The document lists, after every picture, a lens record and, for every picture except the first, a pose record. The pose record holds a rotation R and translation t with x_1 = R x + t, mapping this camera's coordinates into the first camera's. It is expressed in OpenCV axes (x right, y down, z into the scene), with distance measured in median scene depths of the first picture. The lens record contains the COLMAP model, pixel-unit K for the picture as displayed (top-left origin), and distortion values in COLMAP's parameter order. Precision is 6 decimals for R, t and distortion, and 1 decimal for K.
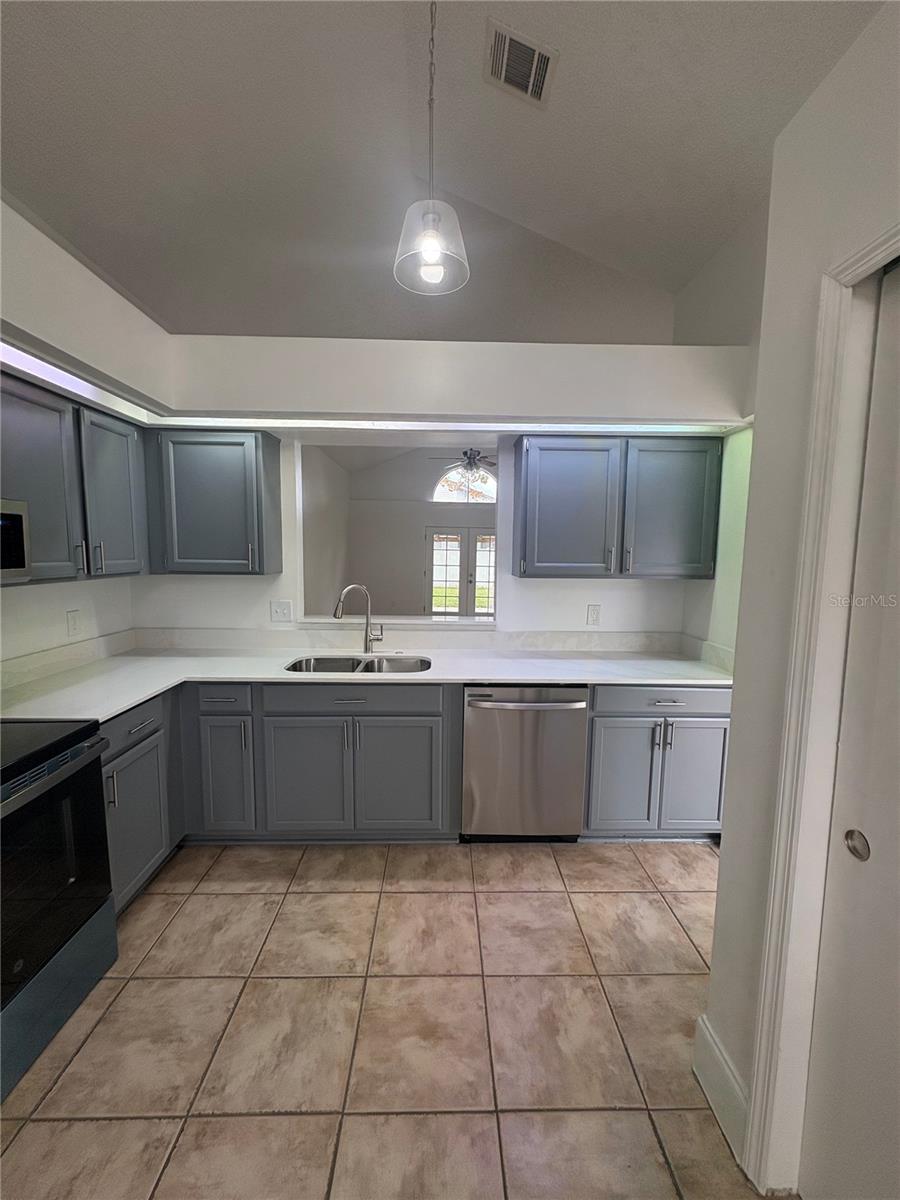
lens RADIAL K [[481.6, 0, 453.4], [0, 481.6, 601.8], [0, 0, 1]] dist [0.002594, 0.000653]
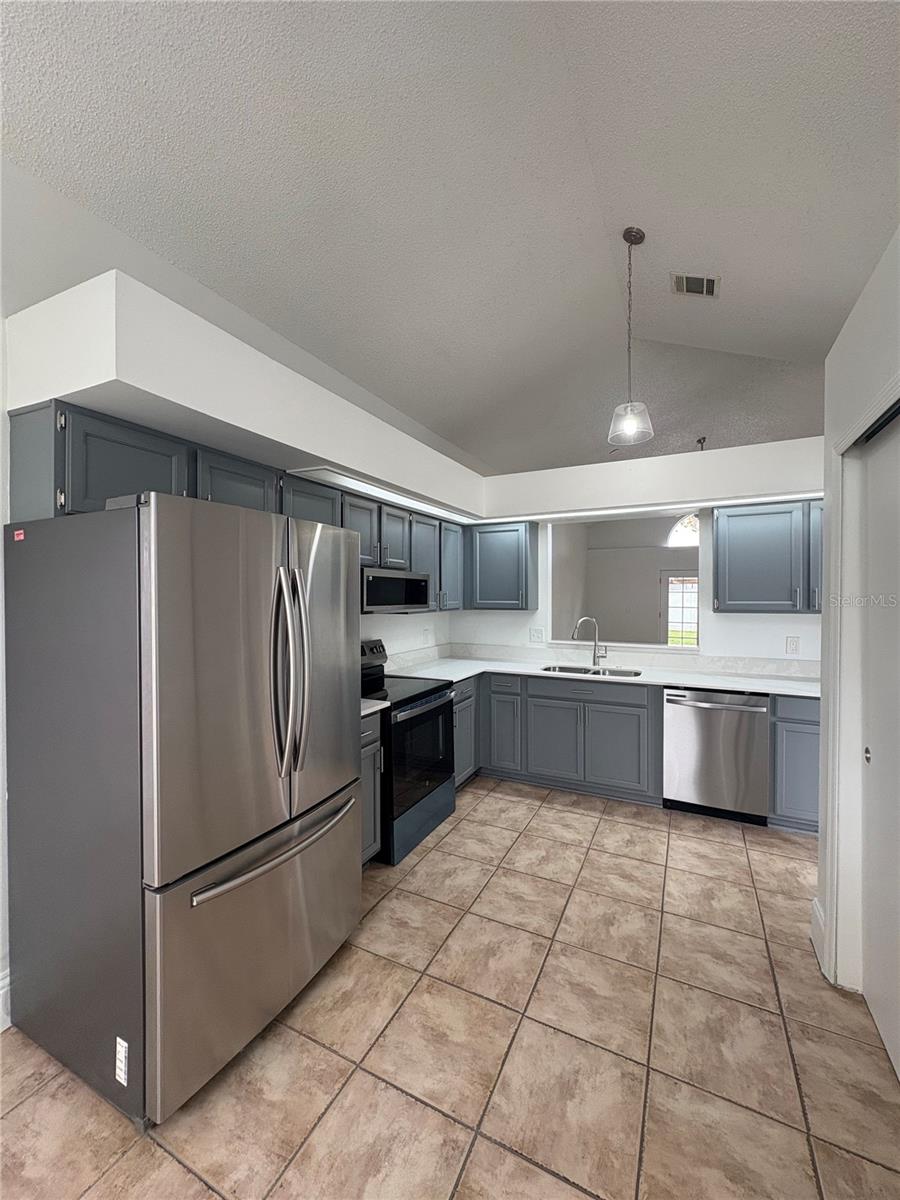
lens RADIAL K [[481.6, 0, 452.6], [0, 481.6, 597.7], [0, 0, 1]] dist [0.002594, 0.000653]
pose [[0.883522, -0.011293, -0.468253, 0.139839], [-0.035489, 0.995222, -0.090964, 0.061790], [0.467043, 0.096987, 0.878899, -0.555187]]
